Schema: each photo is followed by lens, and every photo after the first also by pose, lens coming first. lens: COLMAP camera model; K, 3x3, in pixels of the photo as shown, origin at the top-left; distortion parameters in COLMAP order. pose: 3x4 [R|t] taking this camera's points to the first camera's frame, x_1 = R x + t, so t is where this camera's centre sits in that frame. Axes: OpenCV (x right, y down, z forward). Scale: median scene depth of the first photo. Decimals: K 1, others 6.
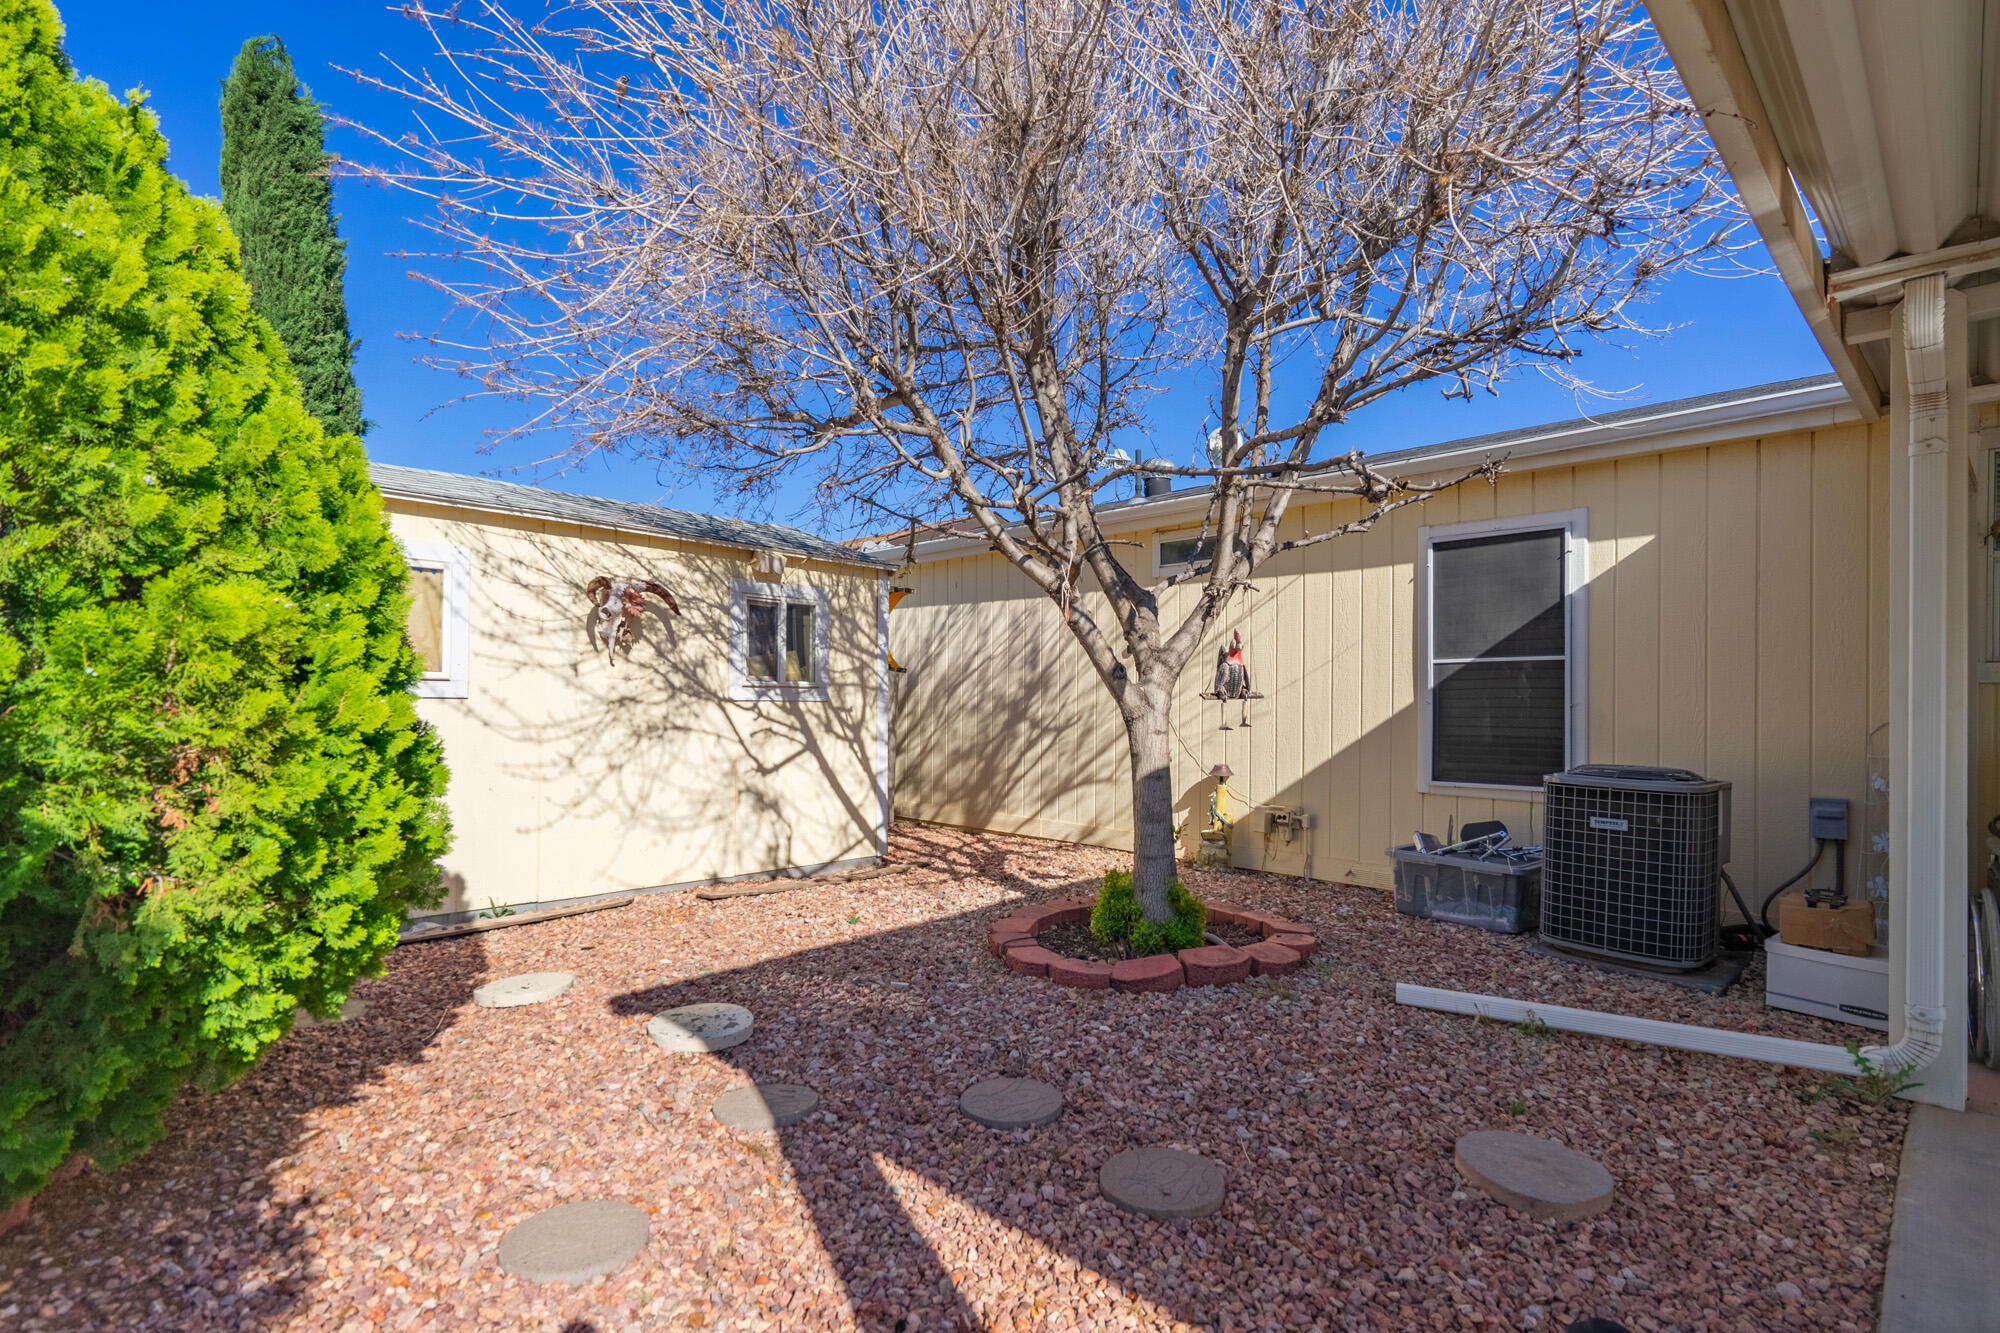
lens RADIAL K [[945.4, 0, 974.1], [0, 945.4, 703.2], [0, 0, 1]] dist [-0.005619, 0.004125]
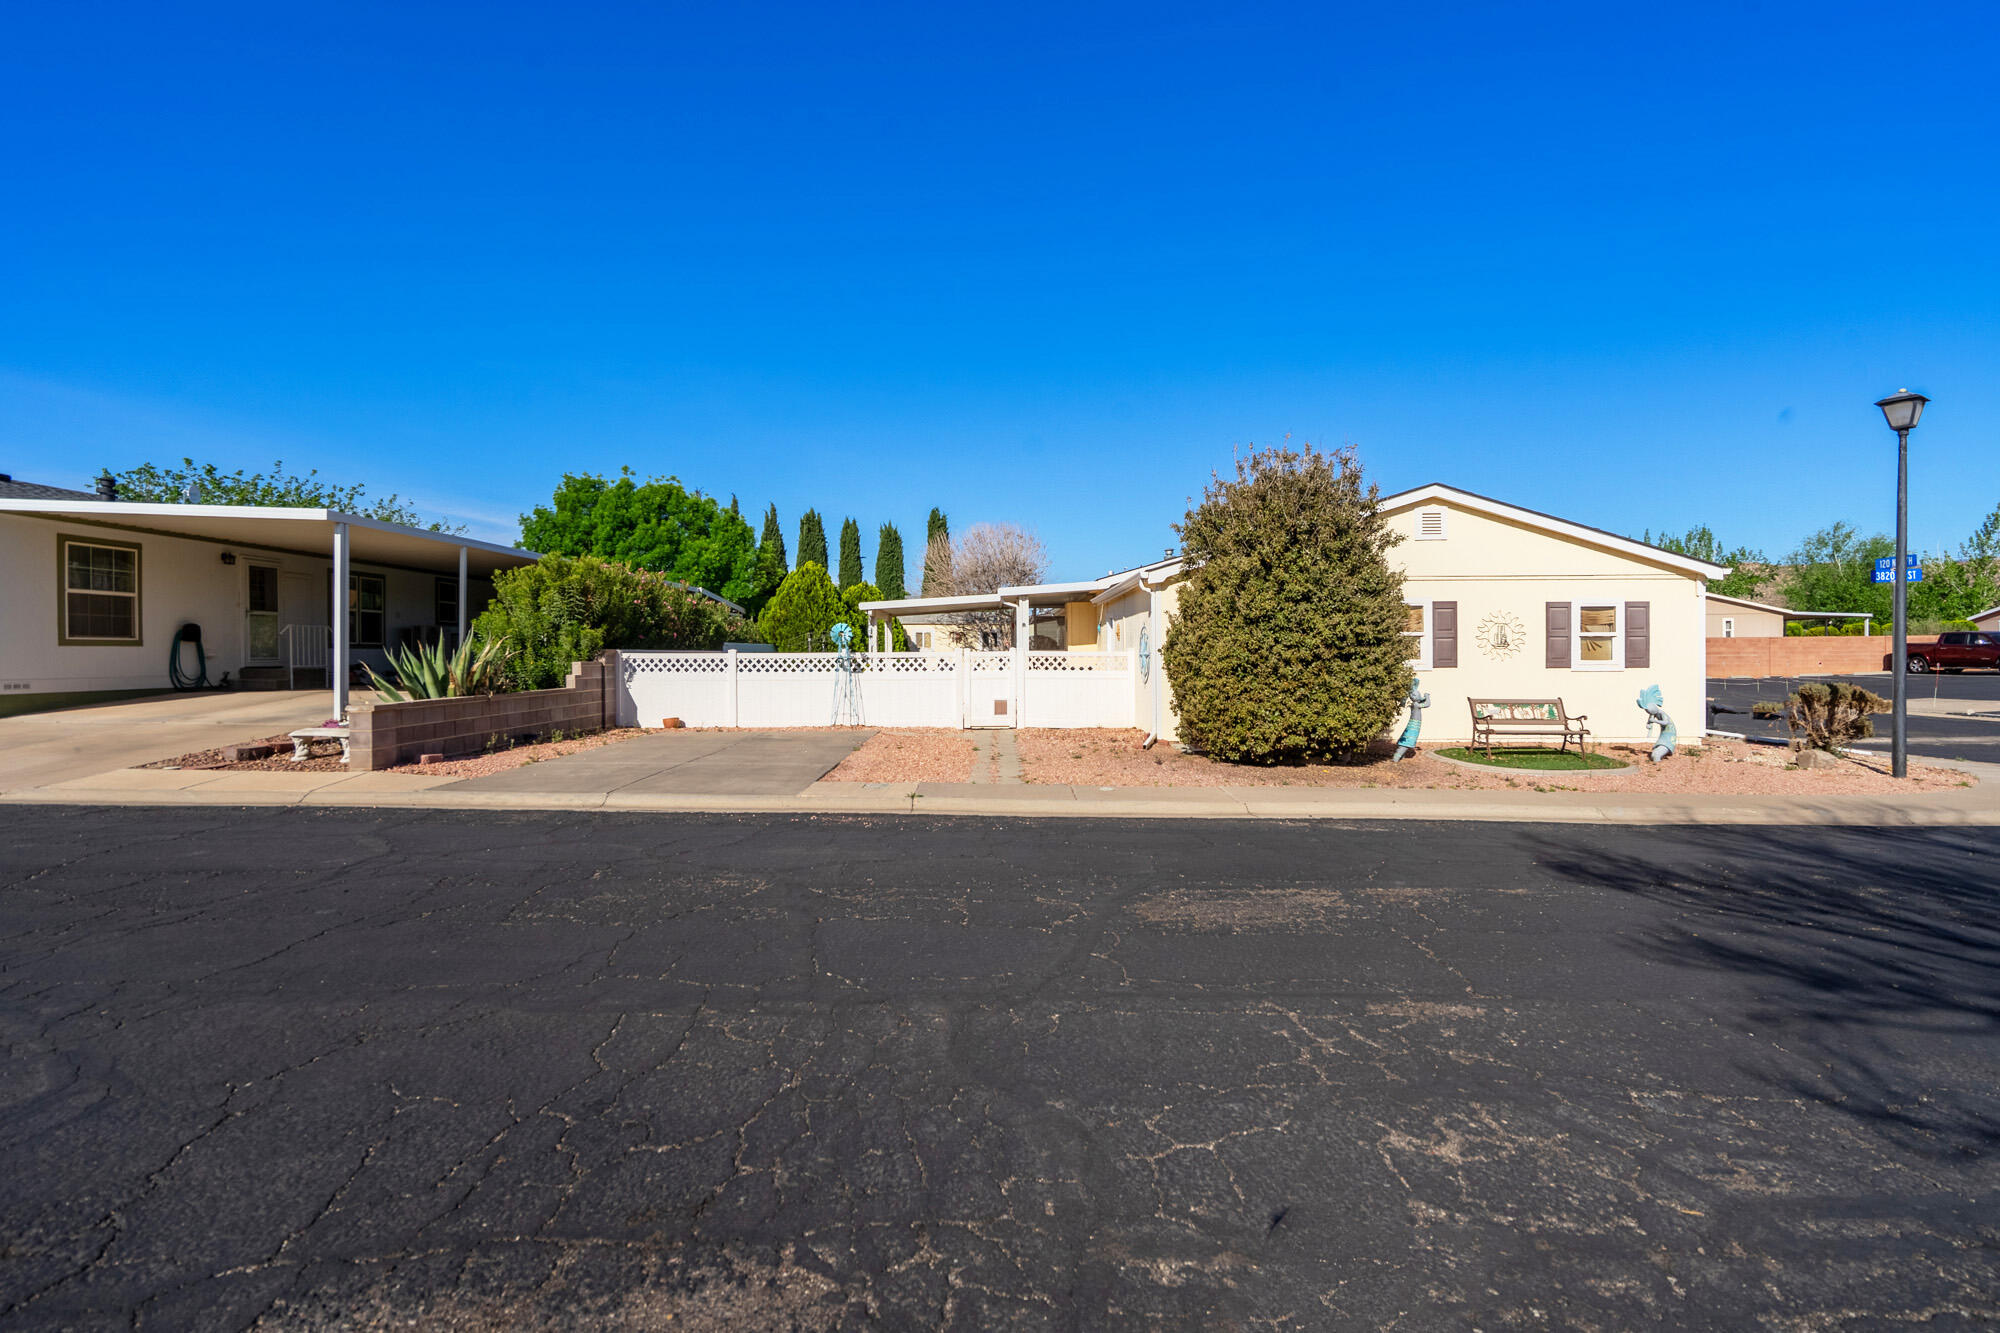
lens RADIAL K [[945.7, 0, 1000.6], [0, 945.7, 662.1], [0, 0, 1]] dist [-0.003271, 0.001053]
pose [[0.730123, -0.005881, -0.683291, 3.600519], [0.013168, 0.999898, 0.005464, 0.040107], [0.683189, -0.012987, 0.730126, -2.946081]]
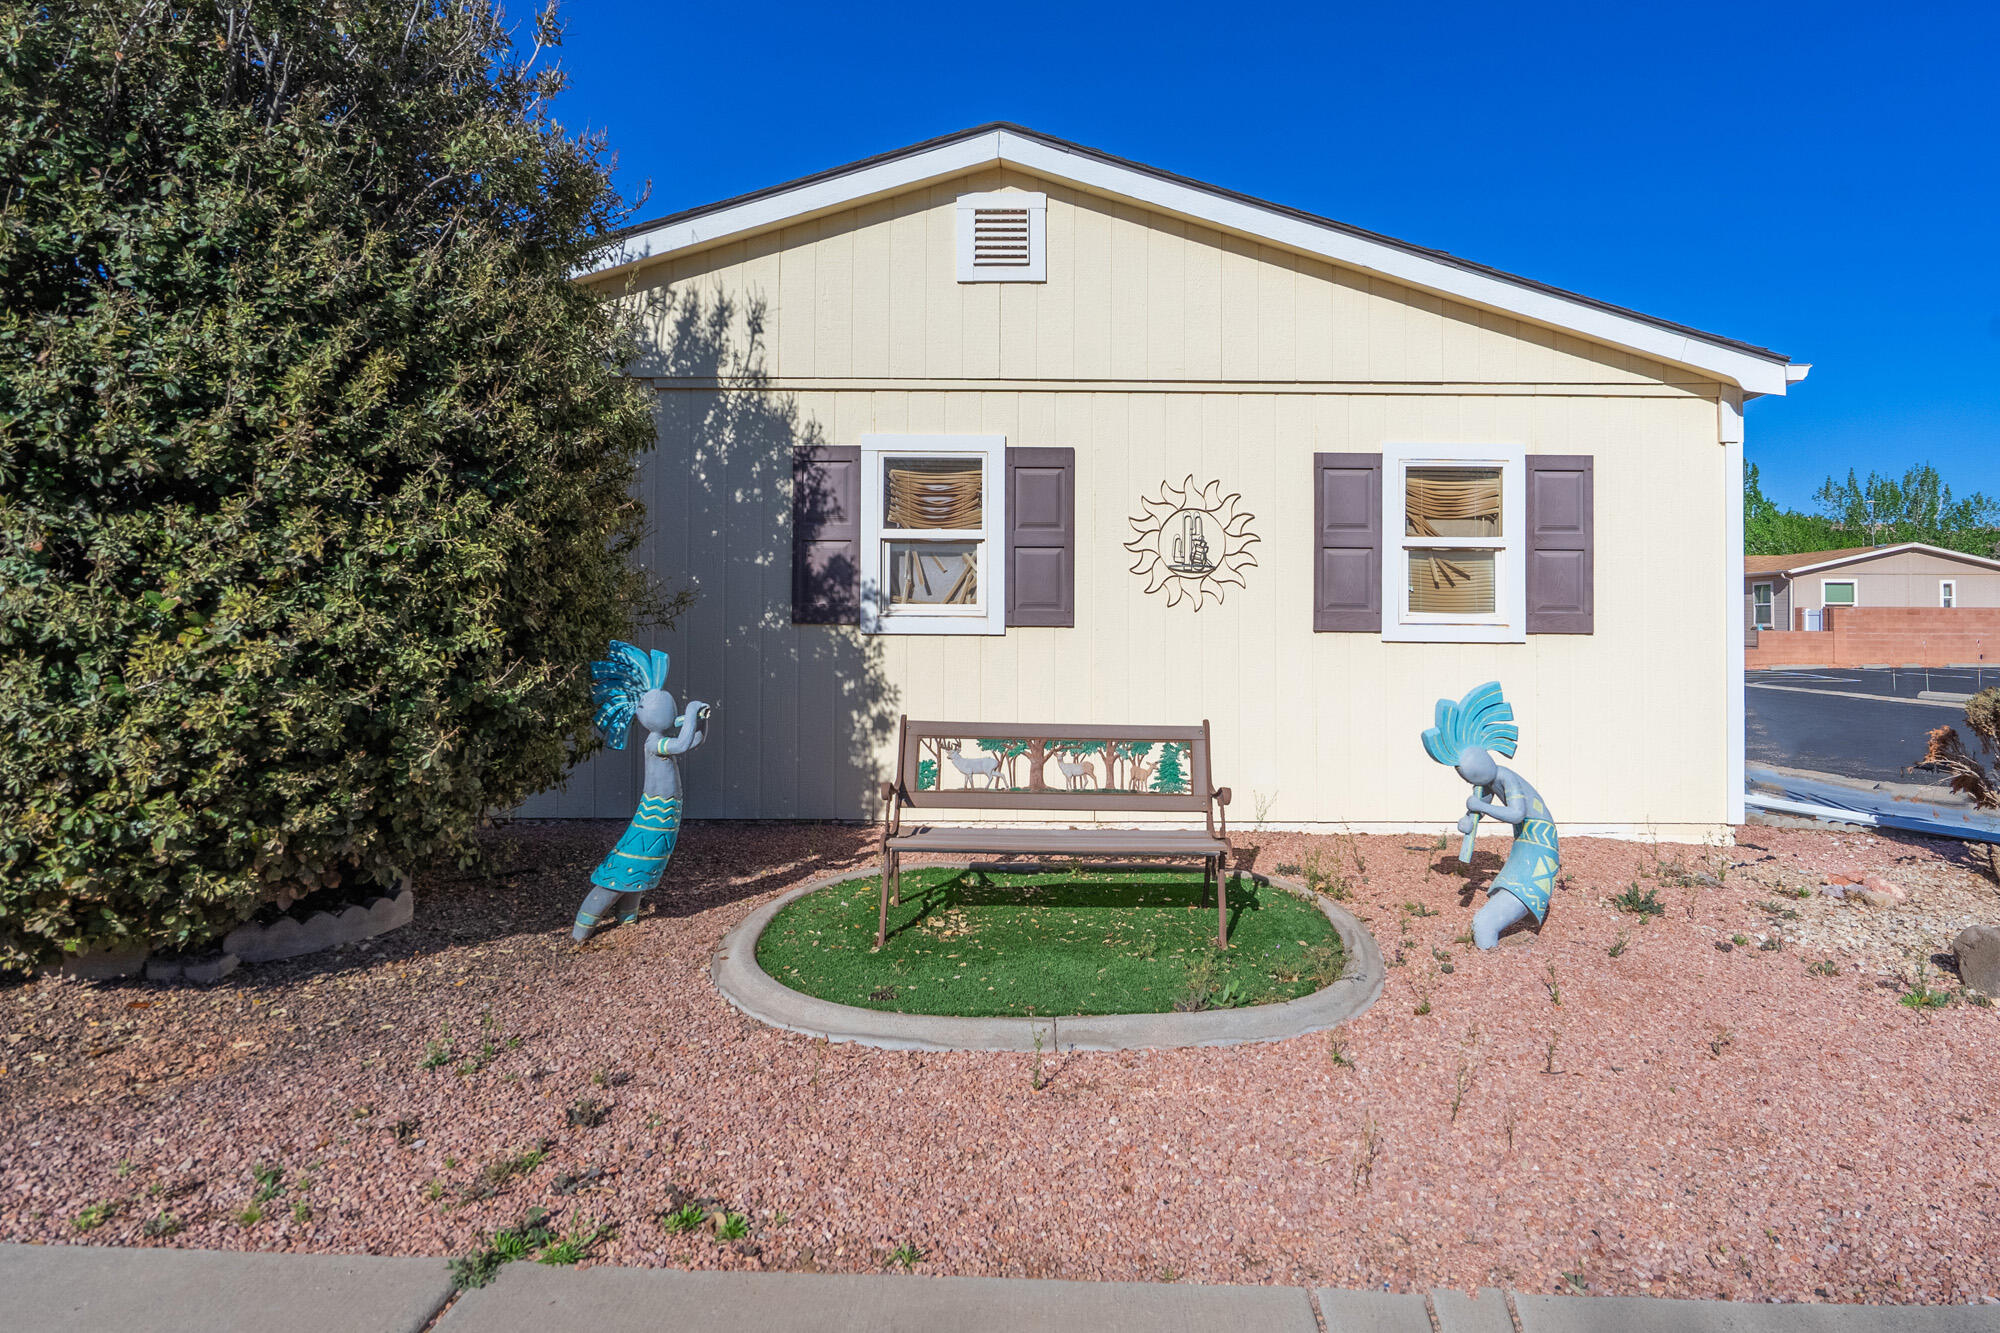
lens RADIAL K [[1142.0, 0, 1093.6], [0, 1142.0, 593.8], [0, 0, 1]] dist [-0.003798, 0.001695]
pose [[0.729617, -0.019537, -0.683577, 3.555702], [-0.001452, 0.999545, -0.030117, 0.083049], [0.683855, 0.022966, 0.729257, -1.191197]]
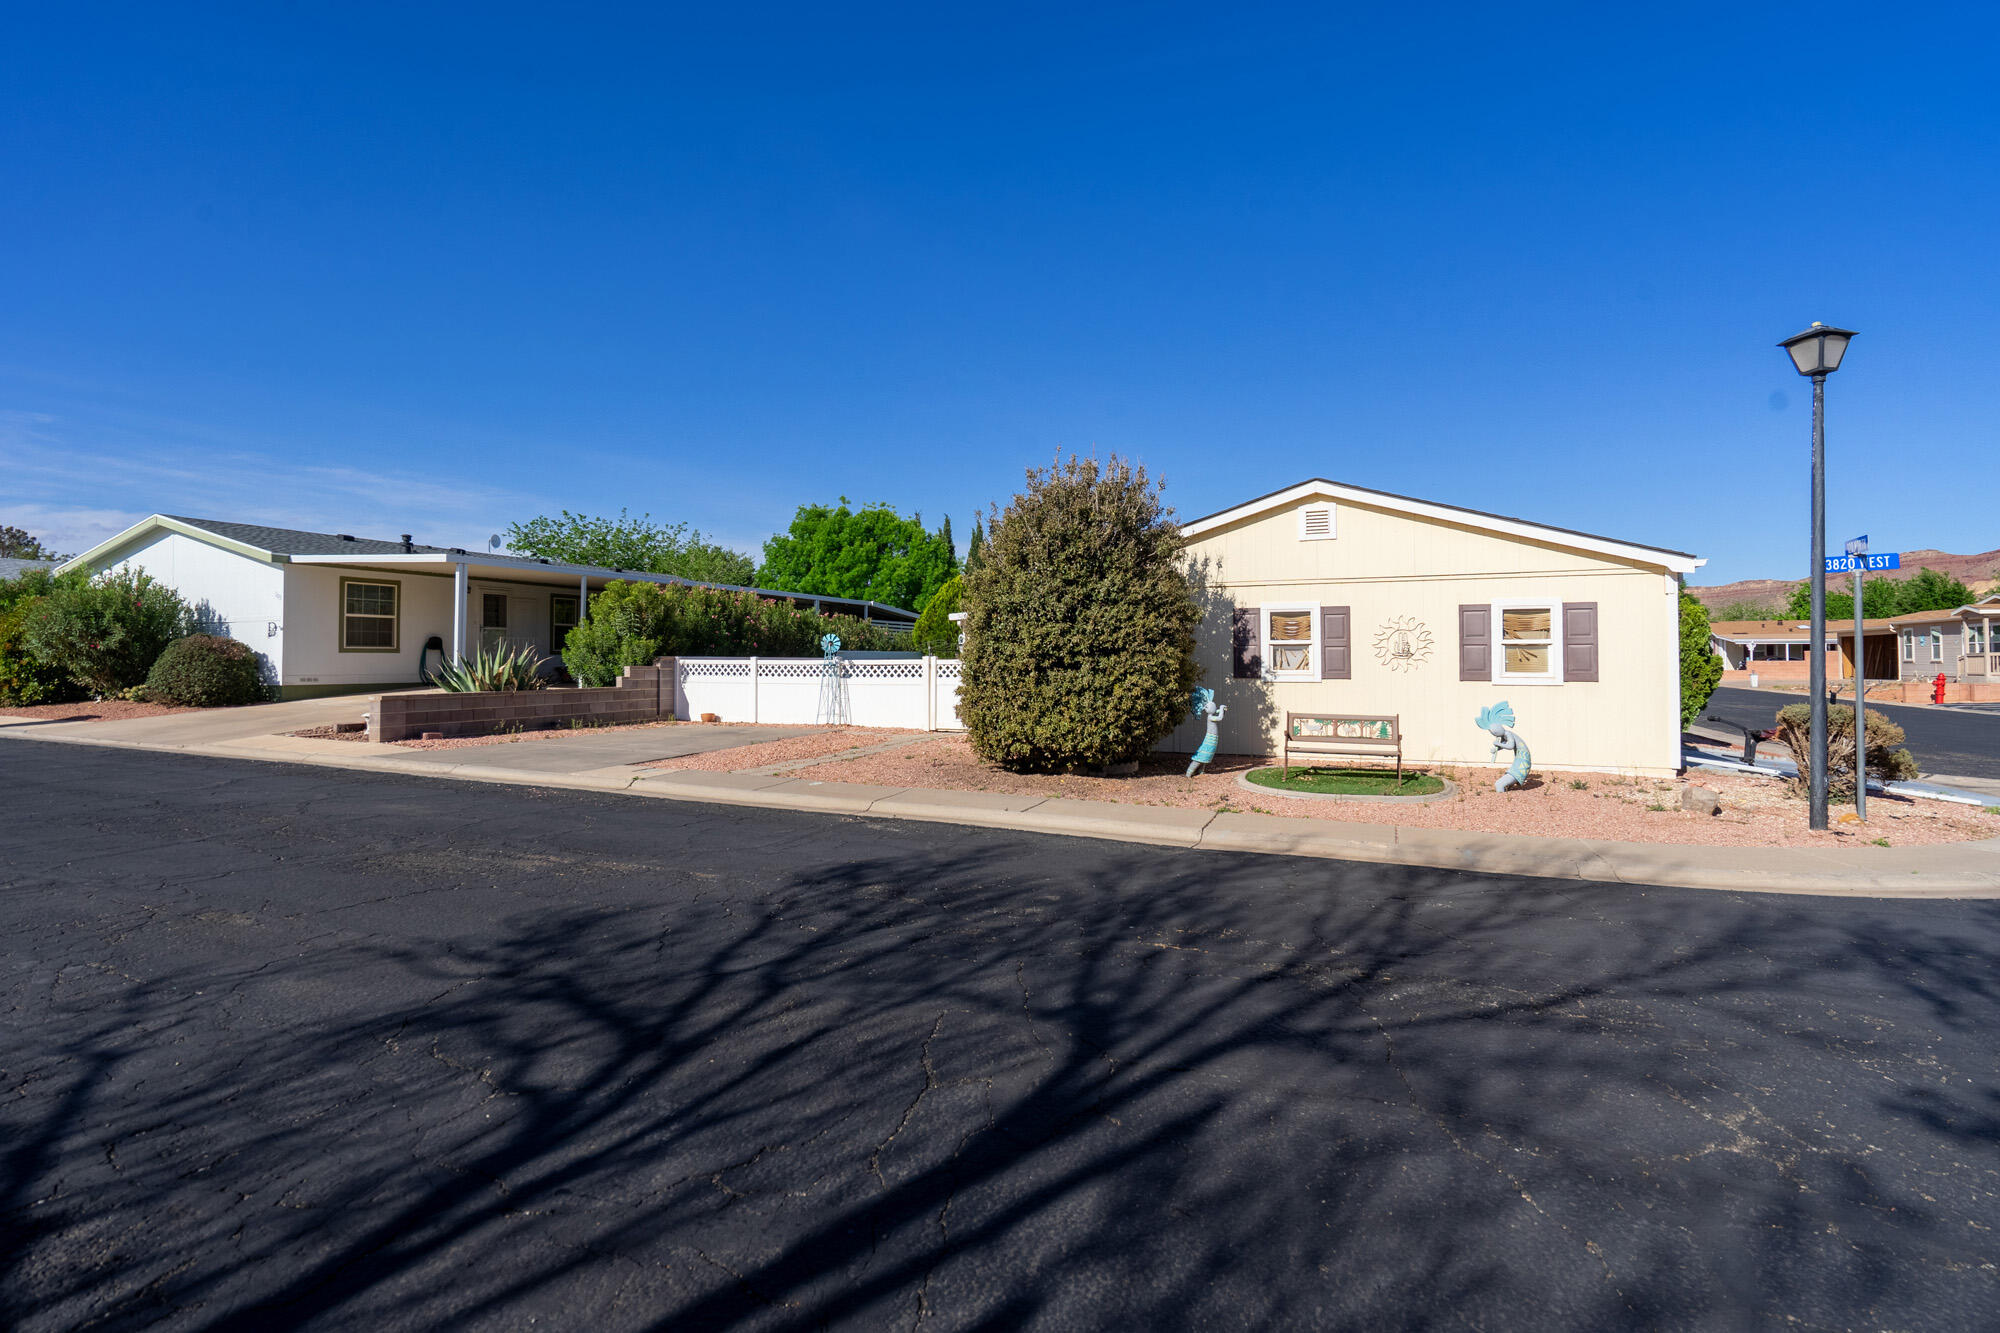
lens RADIAL K [[945.7, 0, 1000.9], [0, 945.7, 654.1], [0, 0, 1]] dist [-0.003271, 0.001053]
pose [[0.415767, -0.015465, -0.909340, 4.441540], [0.006557, 0.999880, -0.014006, 0.049702], [0.909447, -0.000139, 0.415819, -2.046968]]
